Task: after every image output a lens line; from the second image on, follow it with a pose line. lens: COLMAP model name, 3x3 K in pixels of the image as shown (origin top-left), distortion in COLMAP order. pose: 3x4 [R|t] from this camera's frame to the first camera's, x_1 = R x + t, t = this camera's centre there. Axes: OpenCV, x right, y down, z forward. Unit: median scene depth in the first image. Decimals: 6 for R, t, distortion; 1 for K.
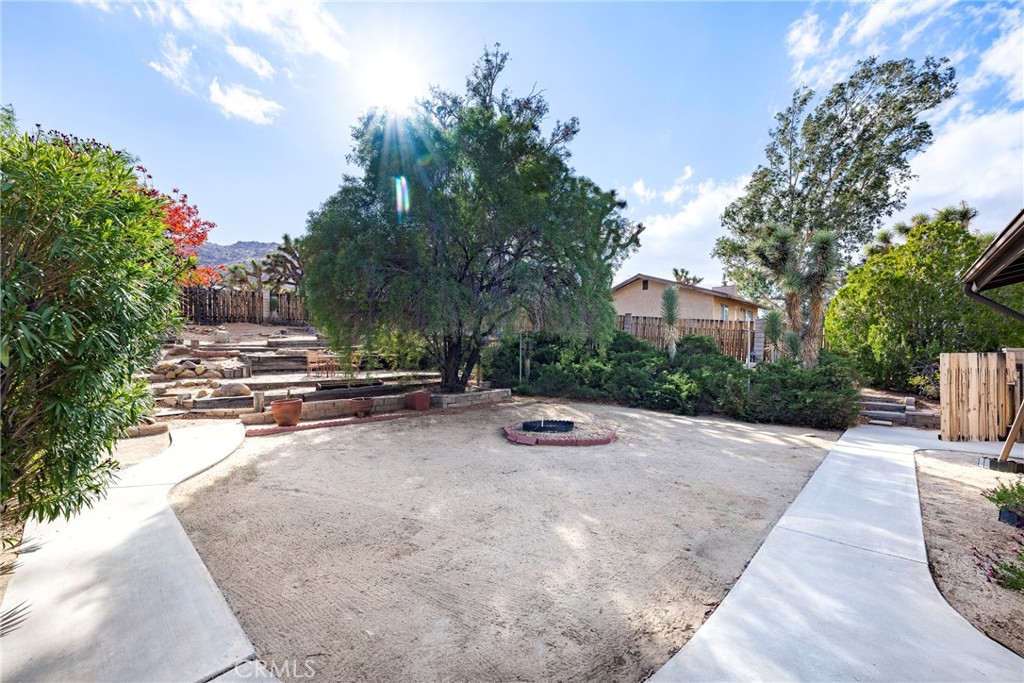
lens RADIAL K [[406.6, 0, 513.5], [0, 406.6, 351.4], [0, 0, 1]] dist [0.001192, 0.000140]
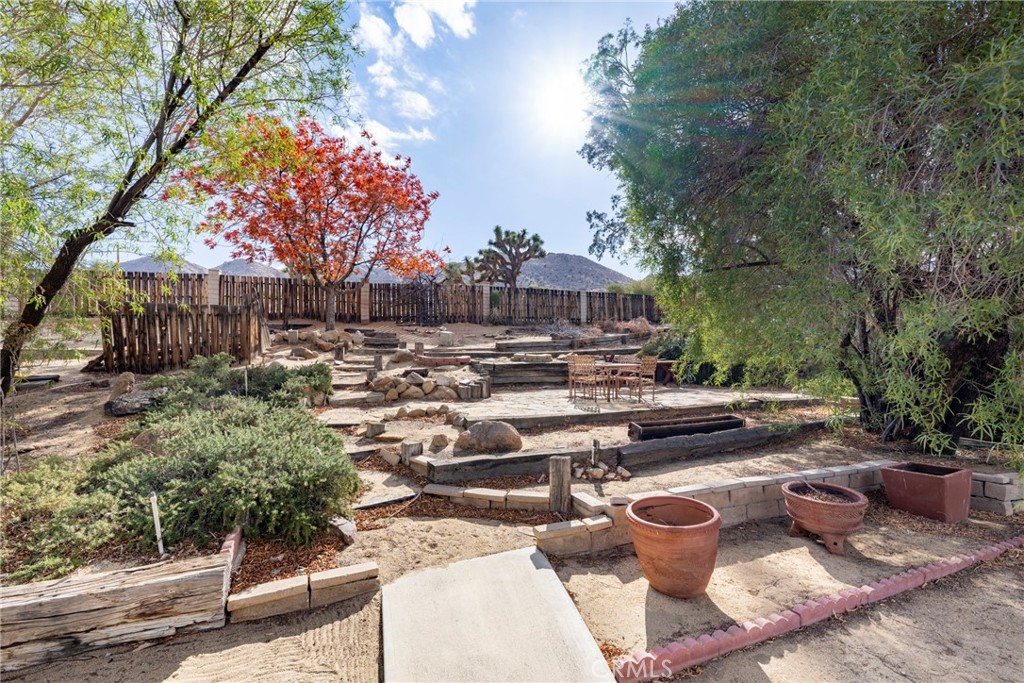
lens RADIAL K [[406.6, 0, 510.6], [0, 406.6, 340.1], [0, 0, 1]] dist [0.001192, 0.000140]
pose [[0.911142, -0.024142, -0.411385, -0.303251], [0.007641, 0.999101, -0.041709, 0.000385], [0.412022, 0.034859, 0.910507, 0.365915]]
